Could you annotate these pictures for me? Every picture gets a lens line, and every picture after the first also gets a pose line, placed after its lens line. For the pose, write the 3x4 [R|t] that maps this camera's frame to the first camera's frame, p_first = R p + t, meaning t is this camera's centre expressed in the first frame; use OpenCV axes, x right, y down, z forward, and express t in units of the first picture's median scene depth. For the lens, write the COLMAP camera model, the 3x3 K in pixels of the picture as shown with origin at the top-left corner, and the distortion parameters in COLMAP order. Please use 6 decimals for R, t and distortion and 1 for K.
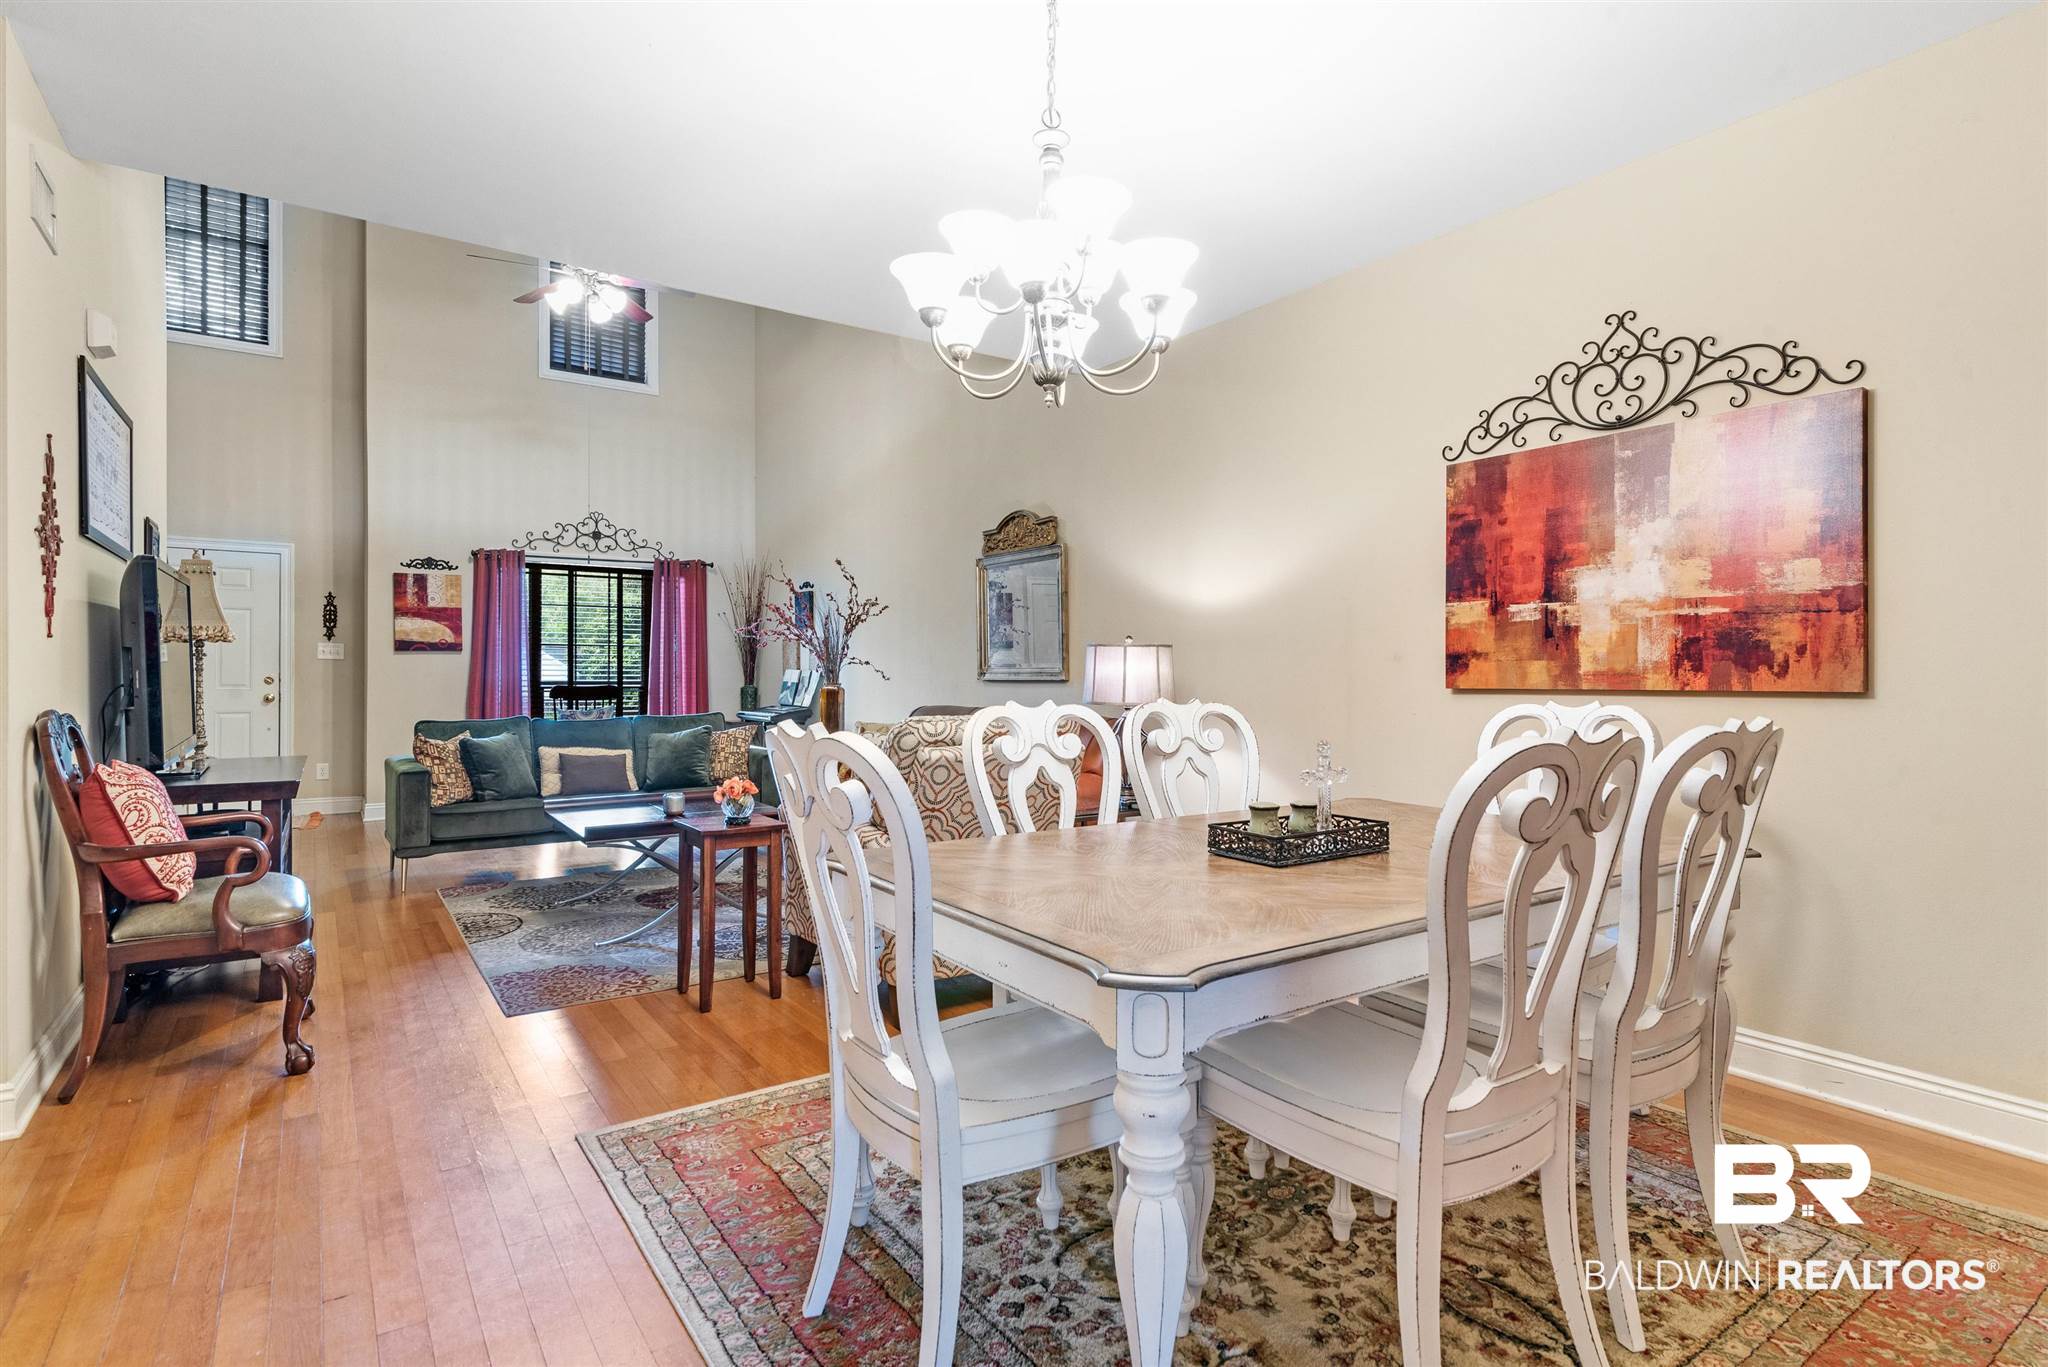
lens RADIAL K [[1019.3, 0, 1034.1], [0, 1019.3, 676.5], [0, 0, 1]] dist [0.006880, 0.000758]
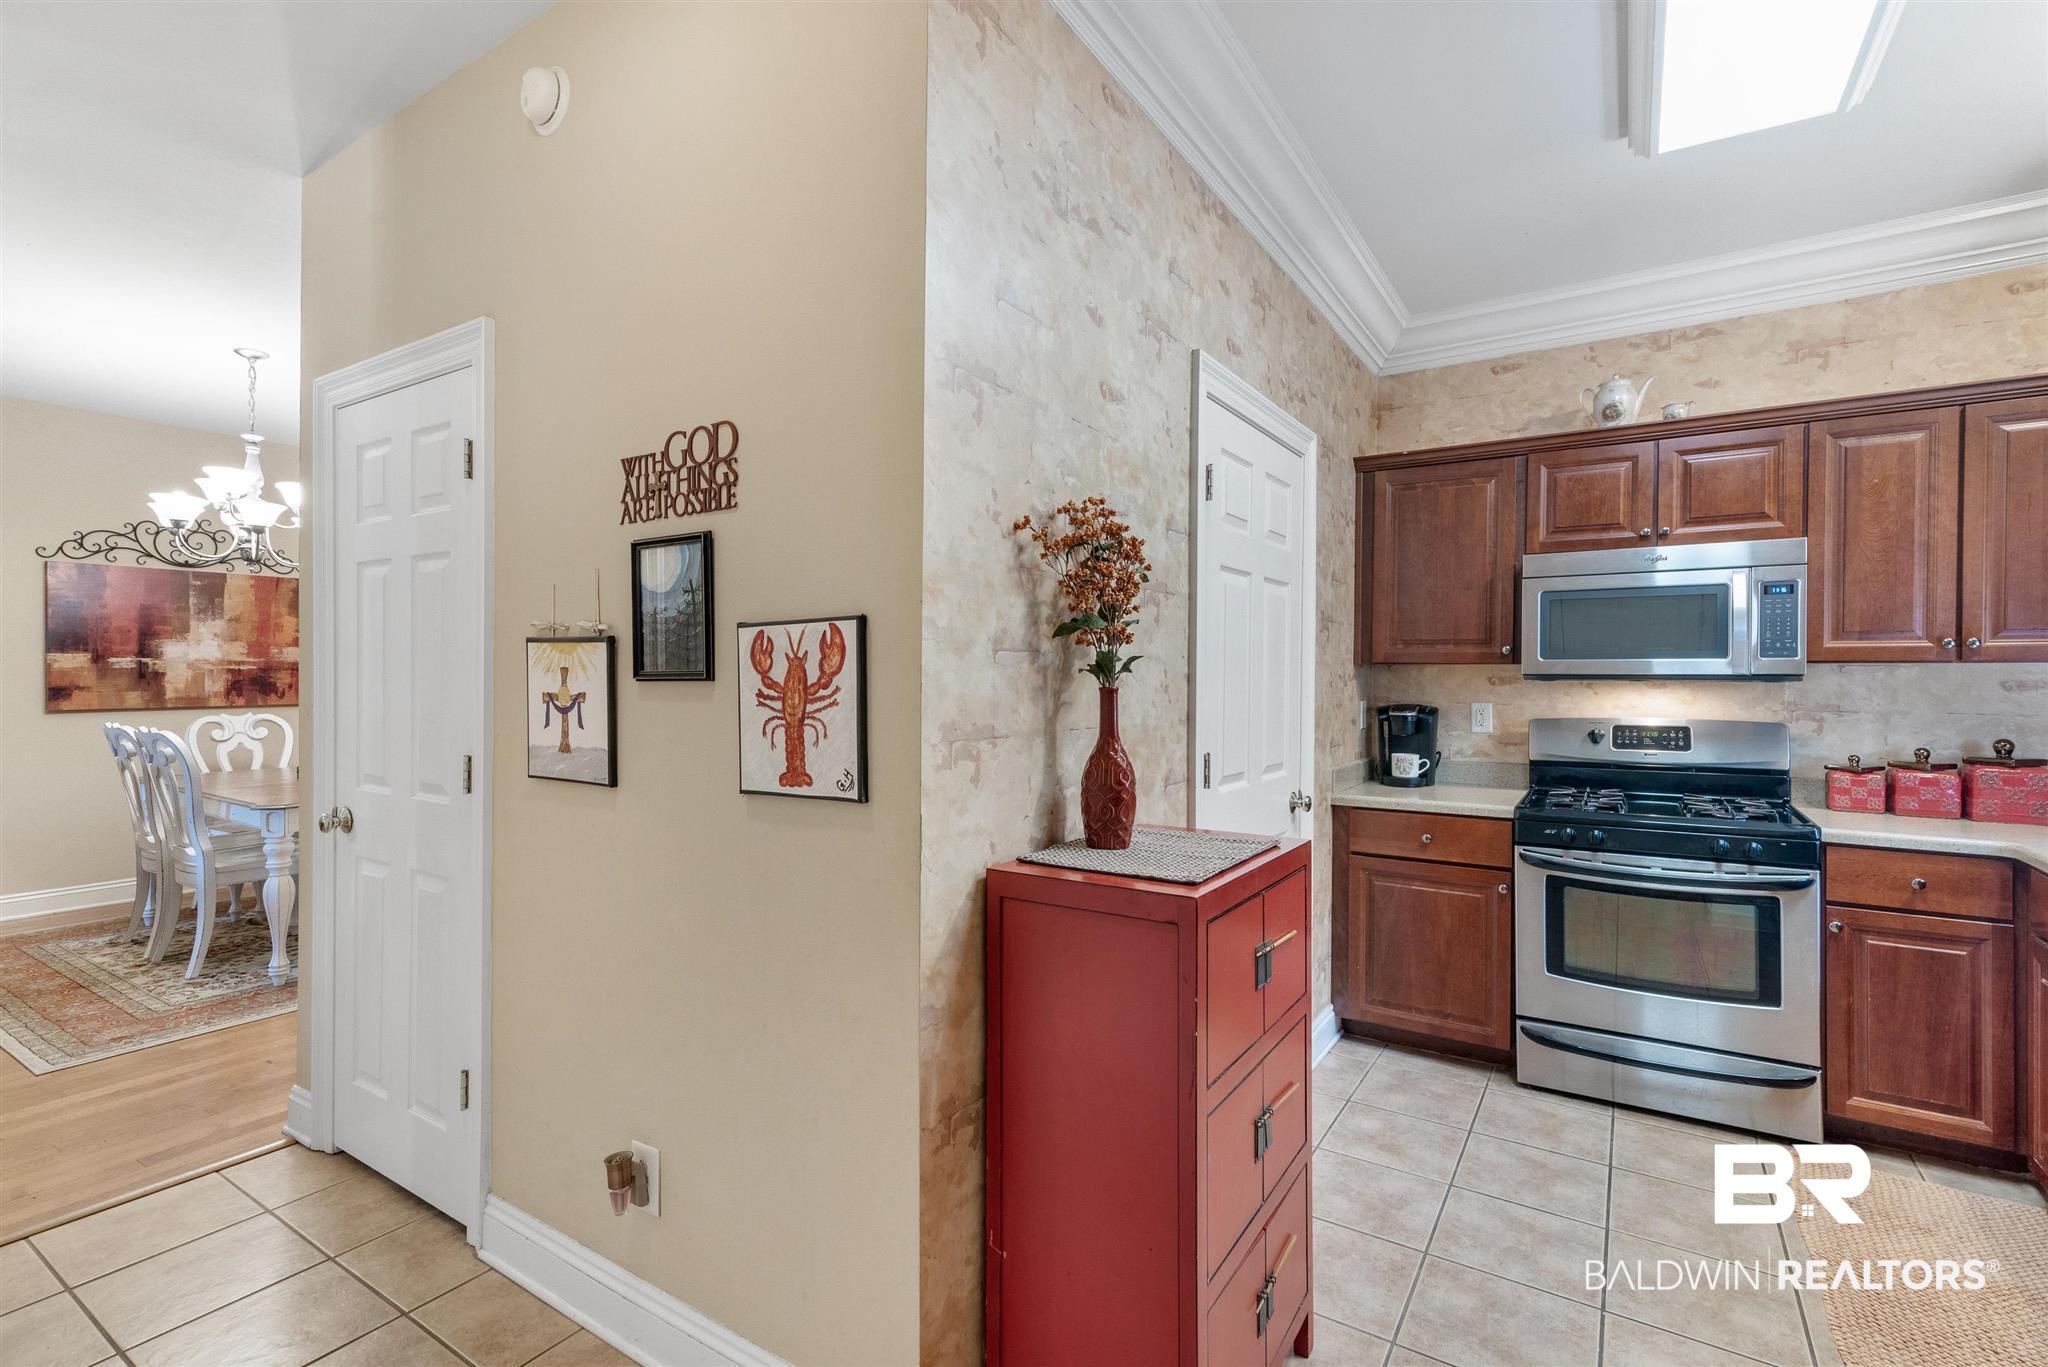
lens RADIAL K [[932.5, 0, 1030.5], [0, 932.5, 676.8], [0, 0, 1]] dist [0.011345, -0.000678]
pose [[-0.373765, -0.008782, 0.927482, -0.652140], [-0.003007, 0.999961, 0.008256, -0.024736], [-0.927518, 0.000297, -0.373777, 0.085487]]
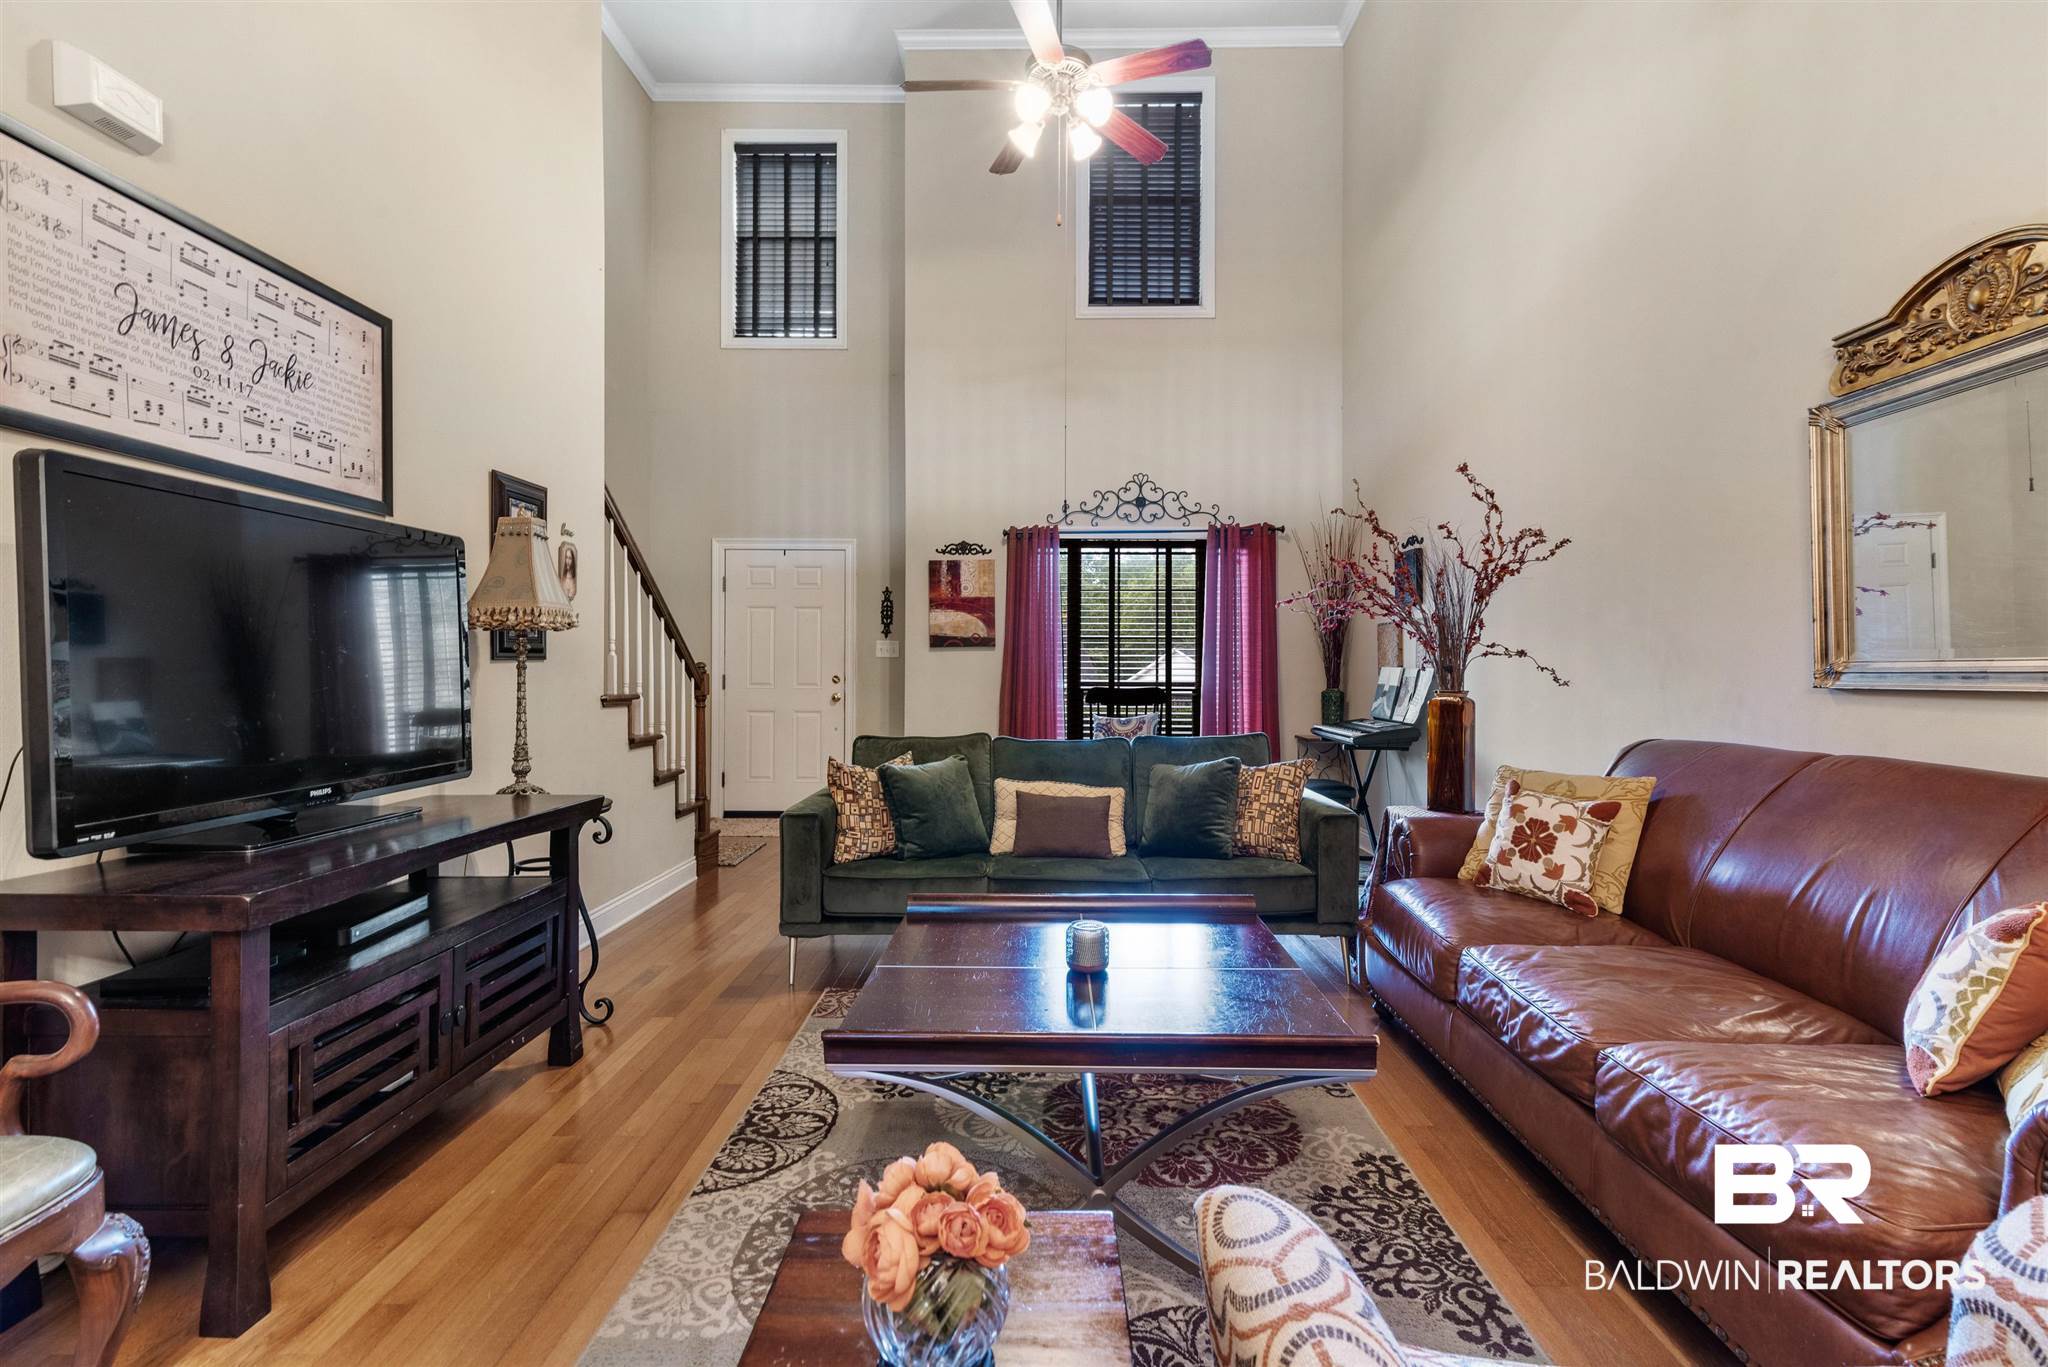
lens RADIAL K [[935.5, 0, 1029.3], [0, 935.5, 669.7], [0, 0, 1]] dist [0.013915, -0.001763]
pose [[0.809942, -0.001209, -0.586509, -0.071286], [-0.002077, 0.999986, -0.004929, -0.001450], [0.586507, 0.005211, 0.809928, 0.382445]]
